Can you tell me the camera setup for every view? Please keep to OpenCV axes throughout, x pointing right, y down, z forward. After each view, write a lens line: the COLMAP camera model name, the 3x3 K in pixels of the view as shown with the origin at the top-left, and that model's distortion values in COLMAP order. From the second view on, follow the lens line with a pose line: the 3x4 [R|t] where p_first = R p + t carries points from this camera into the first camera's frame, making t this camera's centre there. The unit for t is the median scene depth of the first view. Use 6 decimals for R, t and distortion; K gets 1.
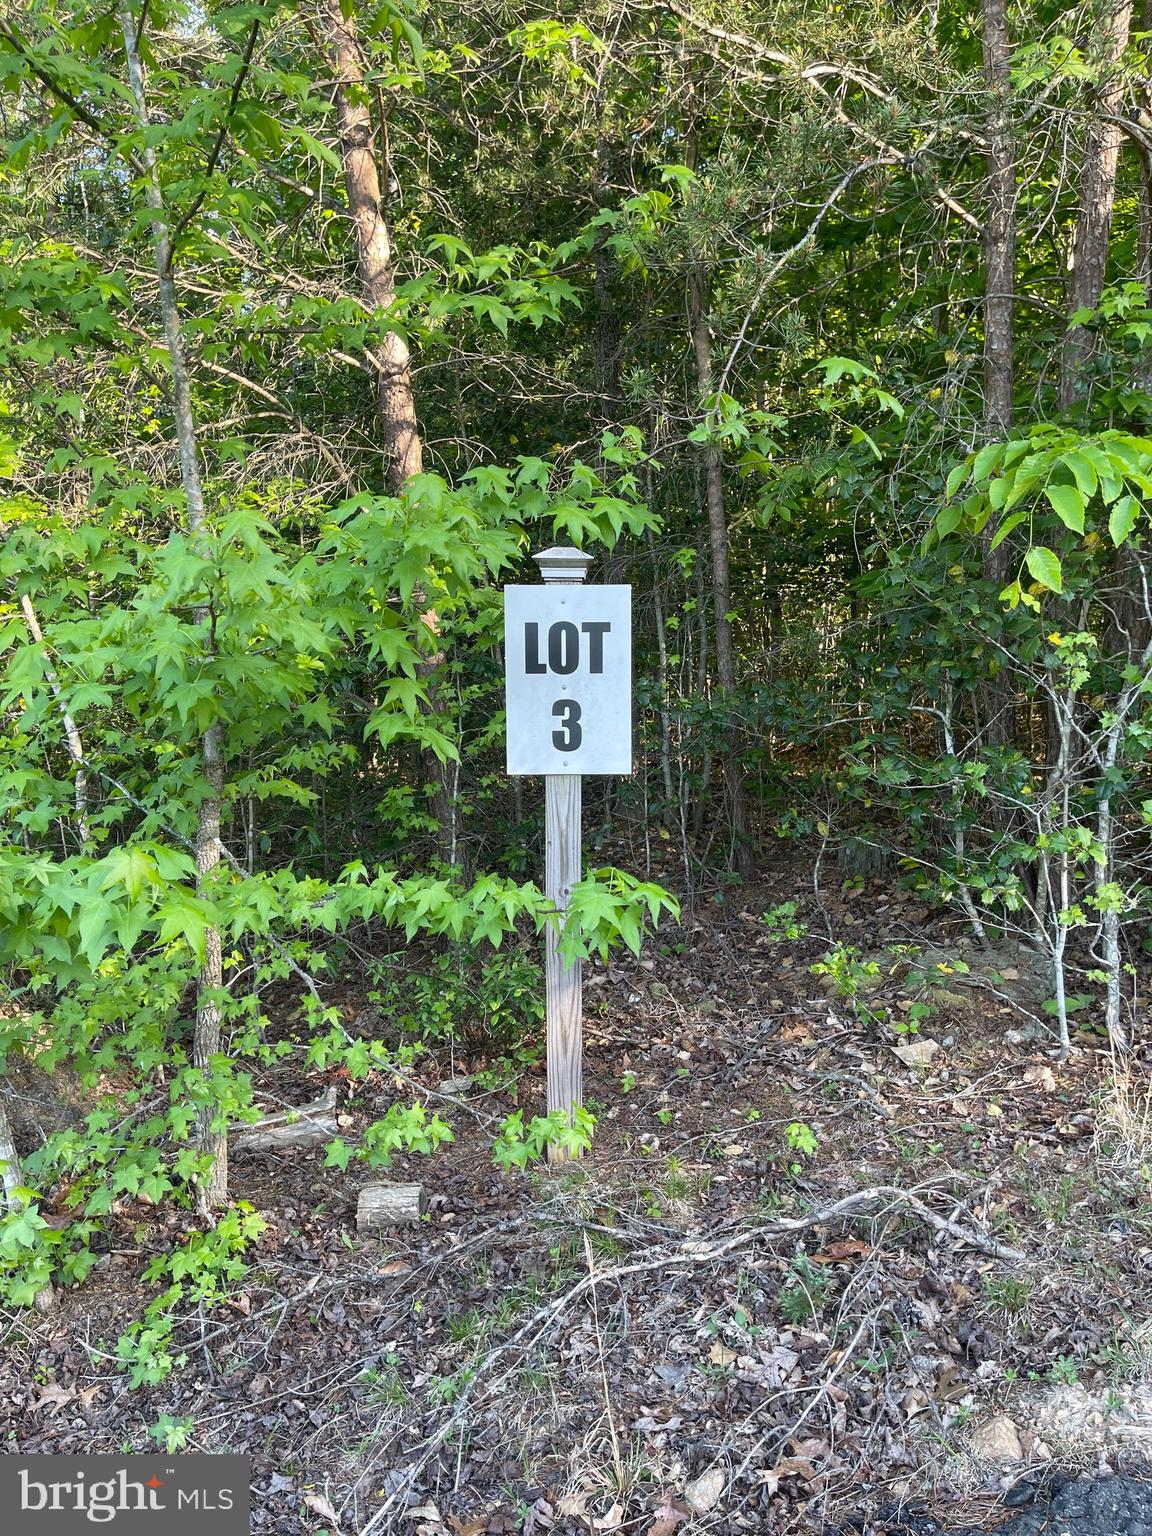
lens RADIAL K [[1124.1, 0, 575.2], [0, 1124.1, 771.1], [0, 0, 1]] dist [0.079246, 0.001091]
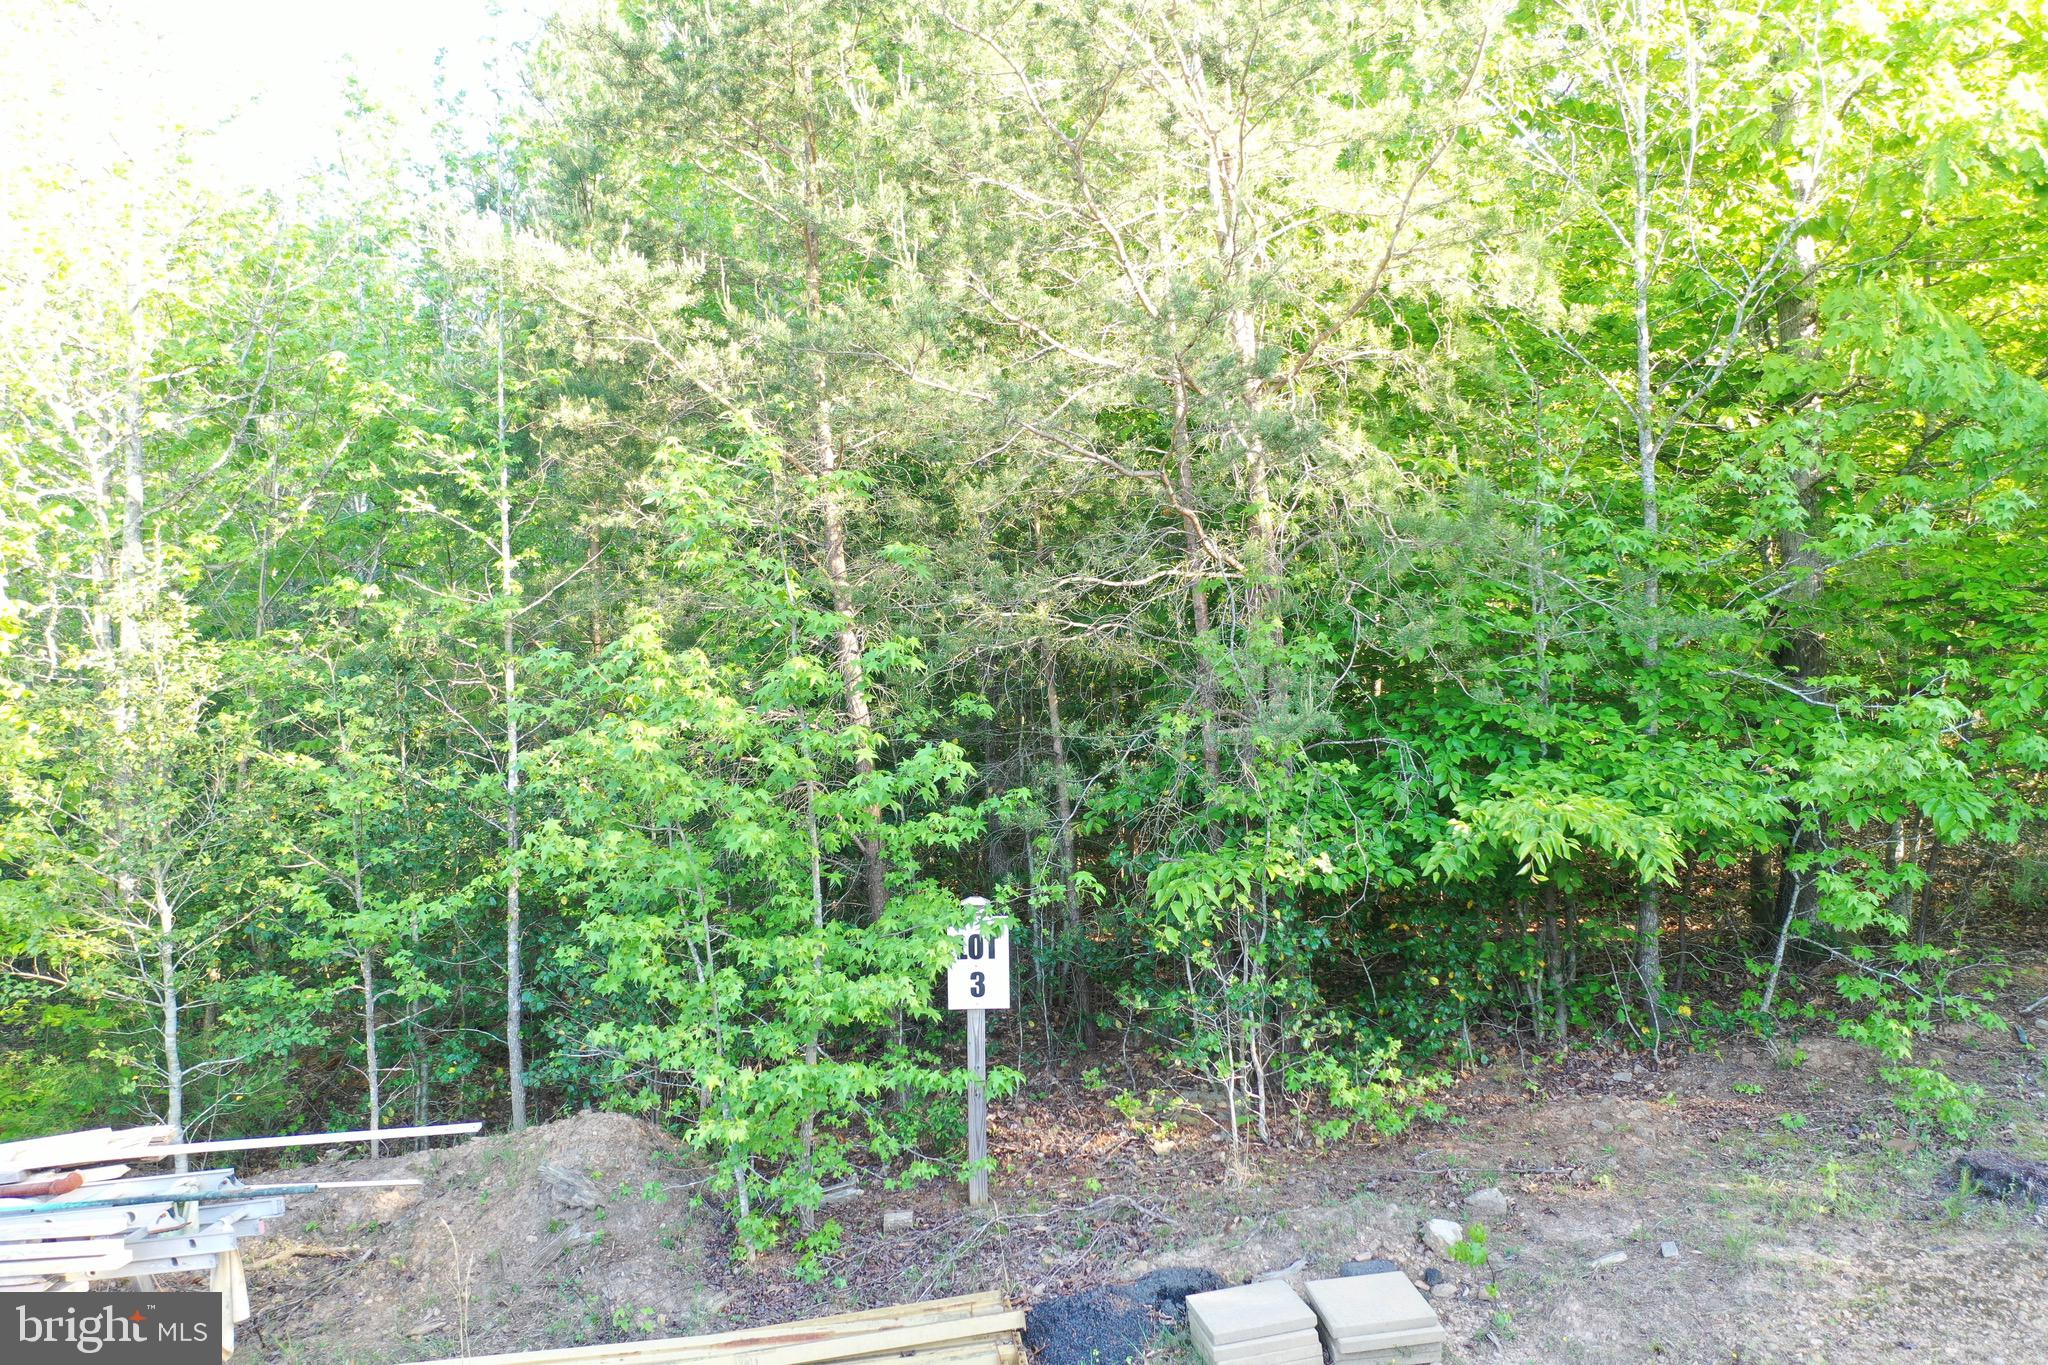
lens RADIAL K [[1614.9, 0, 1018.4], [0, 1614.9, 676.5], [0, 0, 1]] dist [0.003807, -0.000014]
pose [[0.998493, -0.009185, 0.054106, -0.087063], [0.014796, 0.994443, -0.104230, -0.290189], [-0.052848, 0.104874, 0.993080, -1.973032]]
